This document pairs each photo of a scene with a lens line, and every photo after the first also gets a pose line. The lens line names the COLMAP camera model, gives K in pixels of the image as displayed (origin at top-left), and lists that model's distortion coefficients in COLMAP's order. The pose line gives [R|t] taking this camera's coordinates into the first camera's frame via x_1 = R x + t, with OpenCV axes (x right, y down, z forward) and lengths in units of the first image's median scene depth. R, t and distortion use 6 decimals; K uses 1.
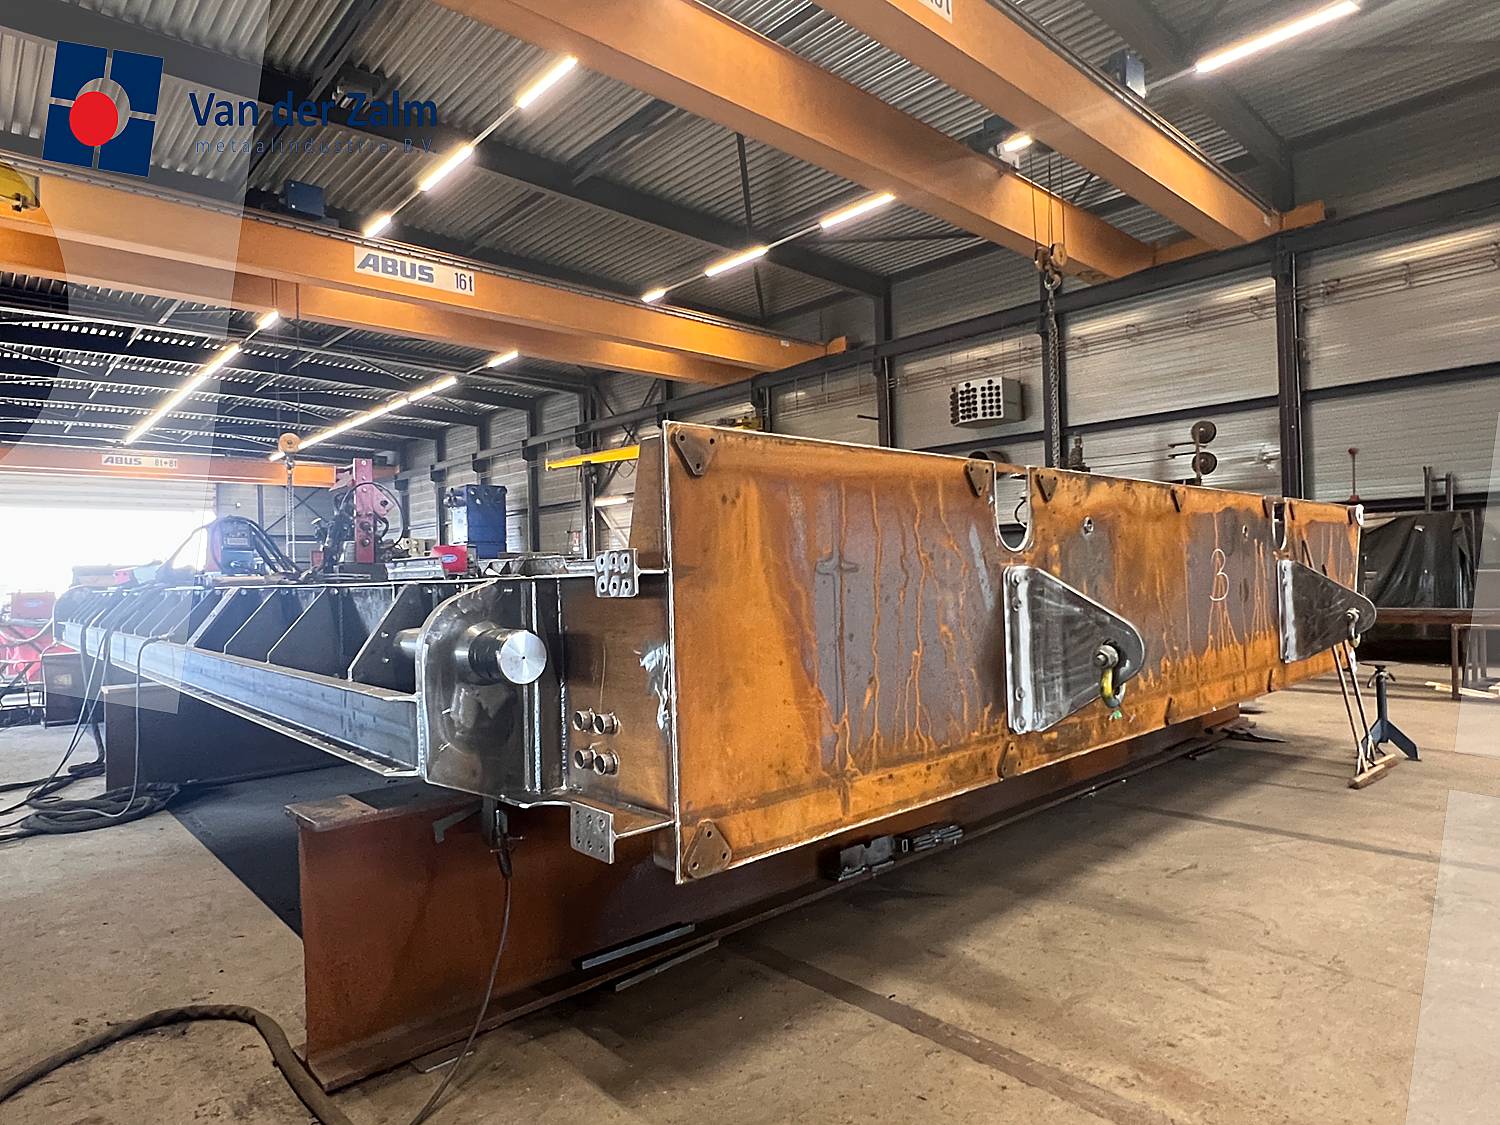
lens RADIAL K [[860.3, 0, 758.7], [0, 860.3, 562.6], [0, 0, 1]] dist [0.004165, 0.000080]
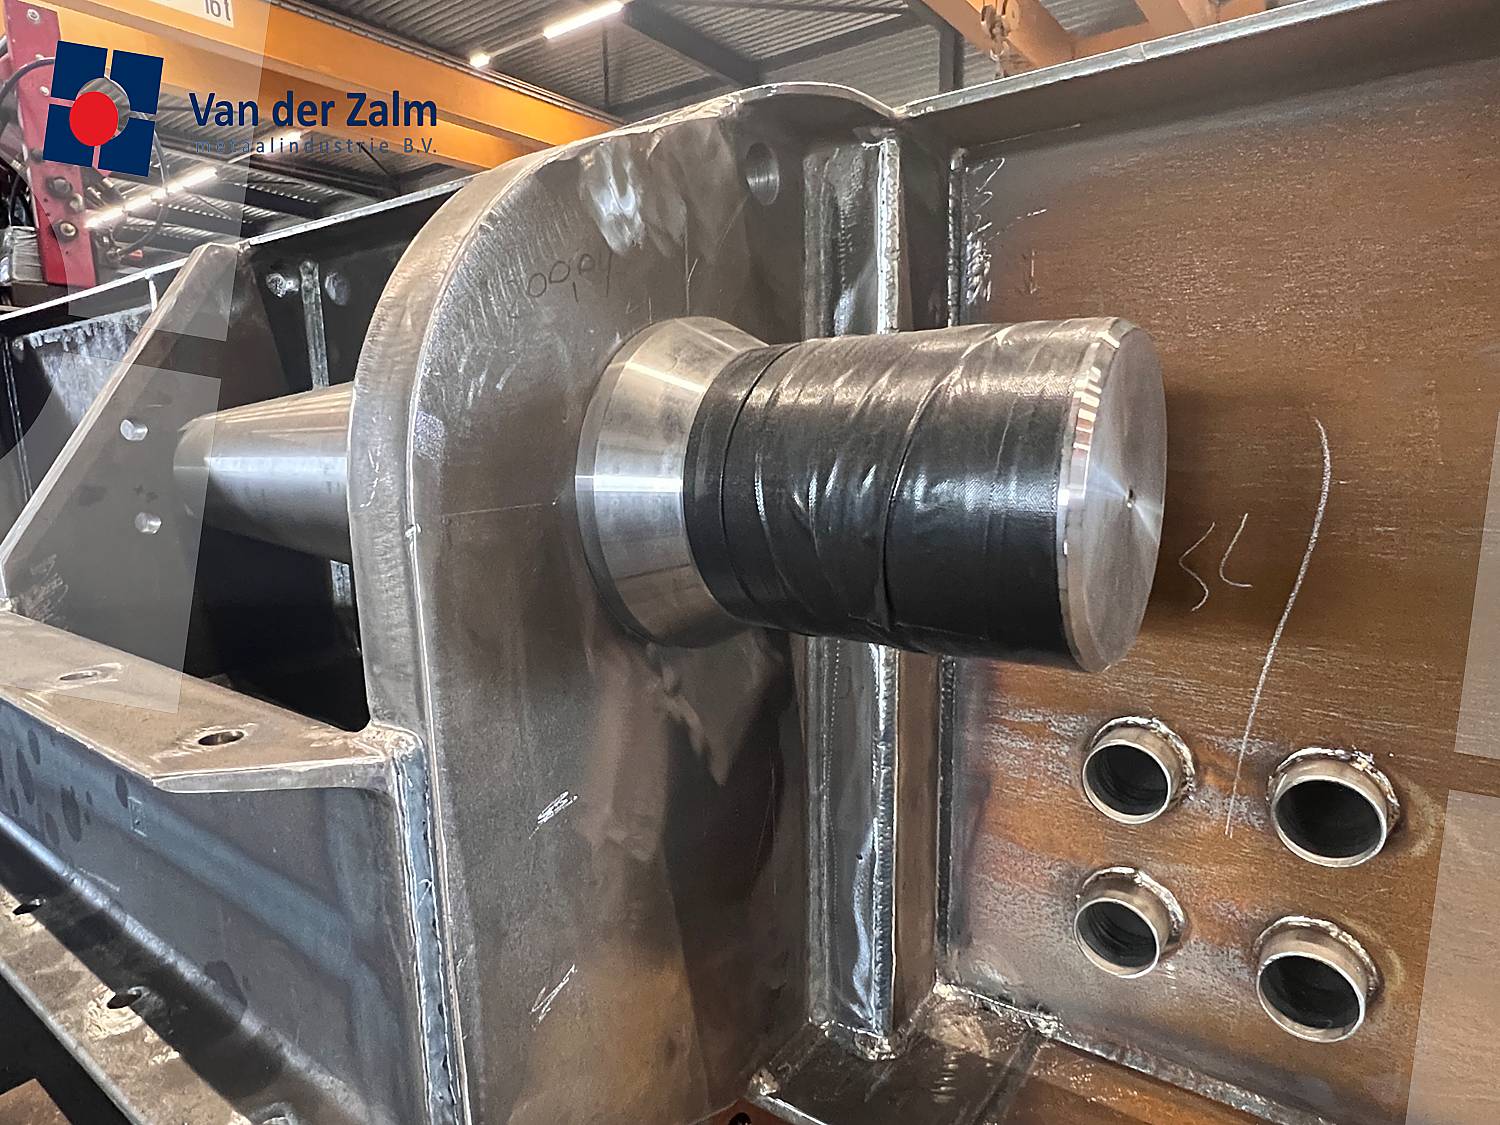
lens RADIAL K [[860.3, 0, 743.8], [0, 860.3, 569.4], [0, 0, 1]] dist [0.004165, 0.000080]
pose [[0.982004, -0.027346, 0.186869, -0.050982], [-0.006504, 0.983977, 0.178174, 0.013149], [-0.188747, -0.176183, 0.966092, 0.118548]]
